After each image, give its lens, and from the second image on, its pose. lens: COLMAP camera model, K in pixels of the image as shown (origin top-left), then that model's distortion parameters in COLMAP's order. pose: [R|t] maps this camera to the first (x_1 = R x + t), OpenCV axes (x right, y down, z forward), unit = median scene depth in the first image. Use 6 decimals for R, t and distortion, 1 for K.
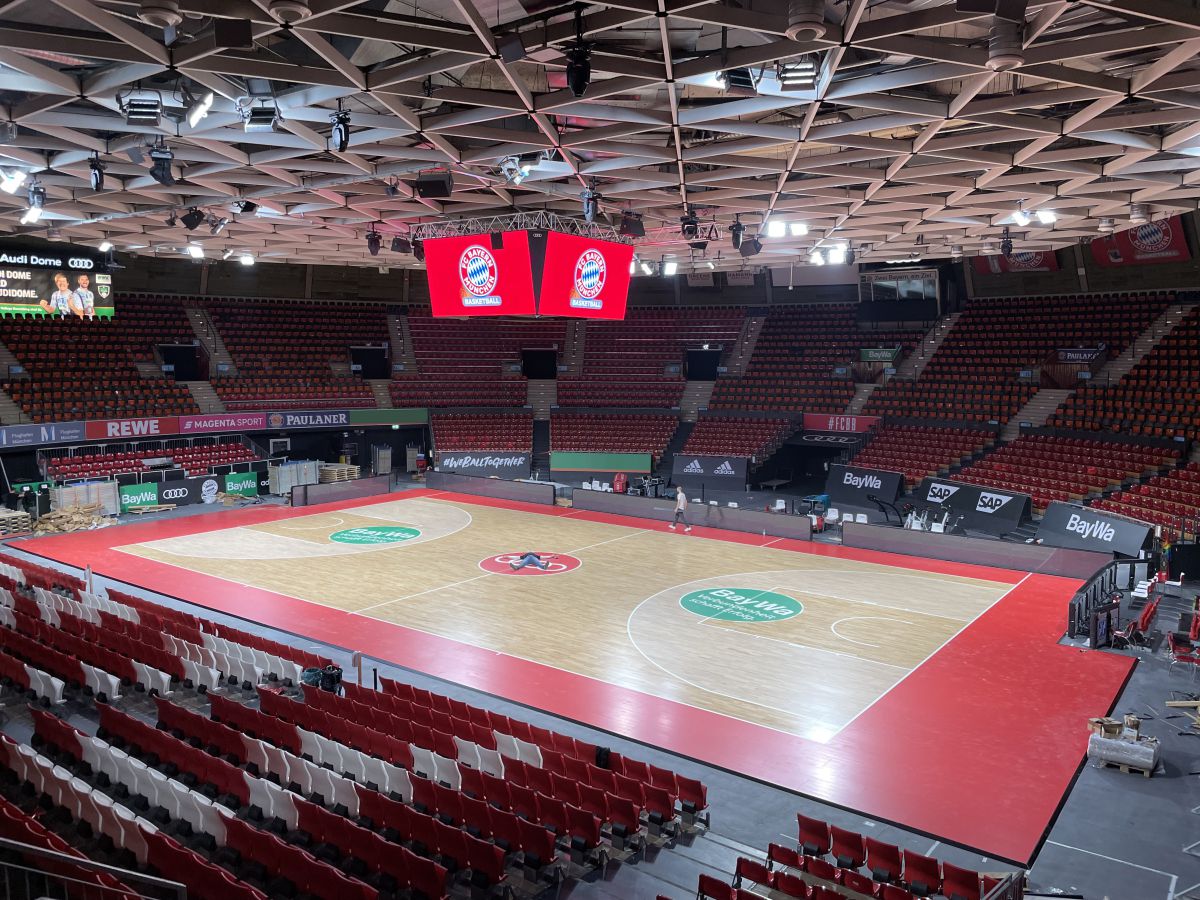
lens RADIAL K [[918.5, 0, 596.7], [0, 918.5, 444.8], [0, 0, 1]] dist [0.080113, -0.013555]
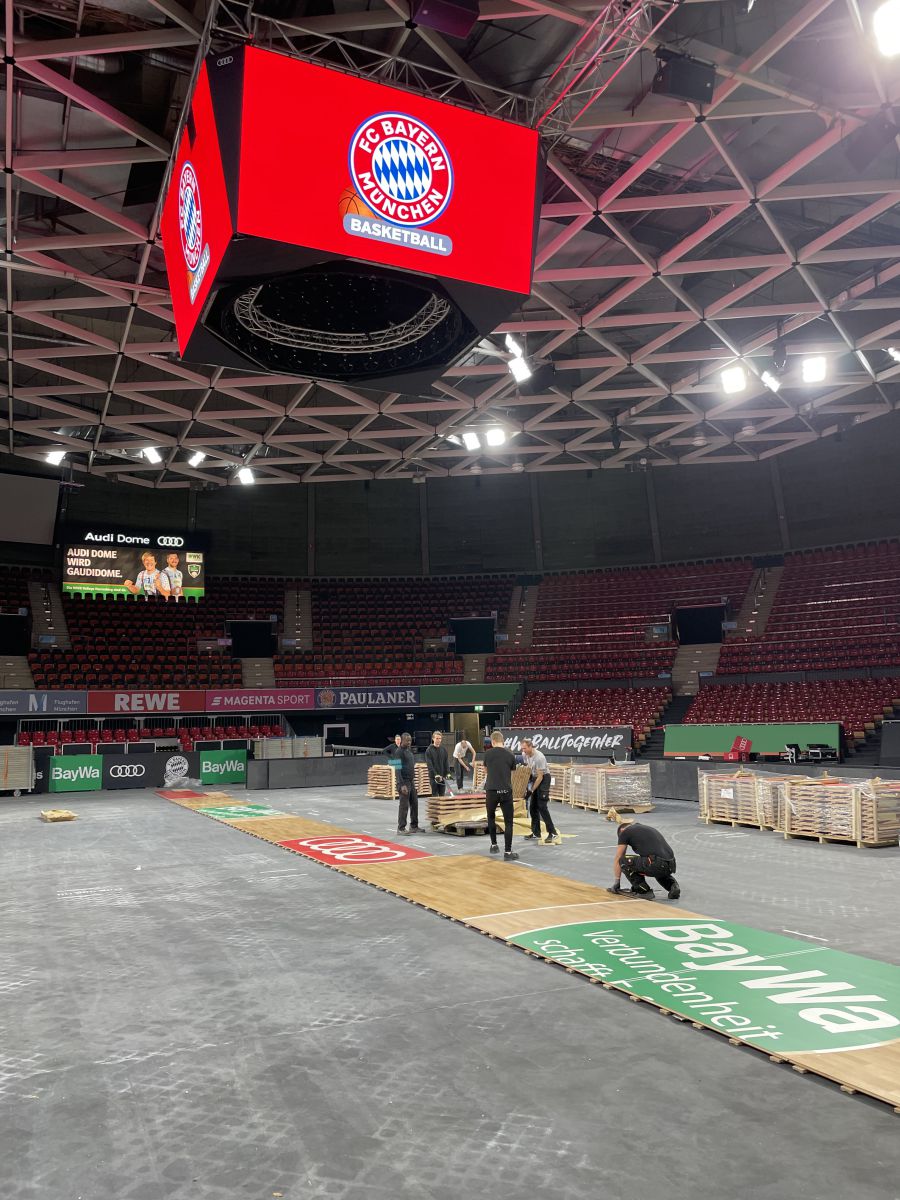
lens RADIAL K [[918.5, 0, 446.5], [0, 918.5, 608.6], [0, 0, 1]] dist [0.080113, -0.013555]
pose [[0.884440, -0.084956, -0.458855, 0.108899], [-0.017672, 0.976486, -0.214857, 0.064674], [0.466319, 0.198137, 0.862142, 0.355466]]
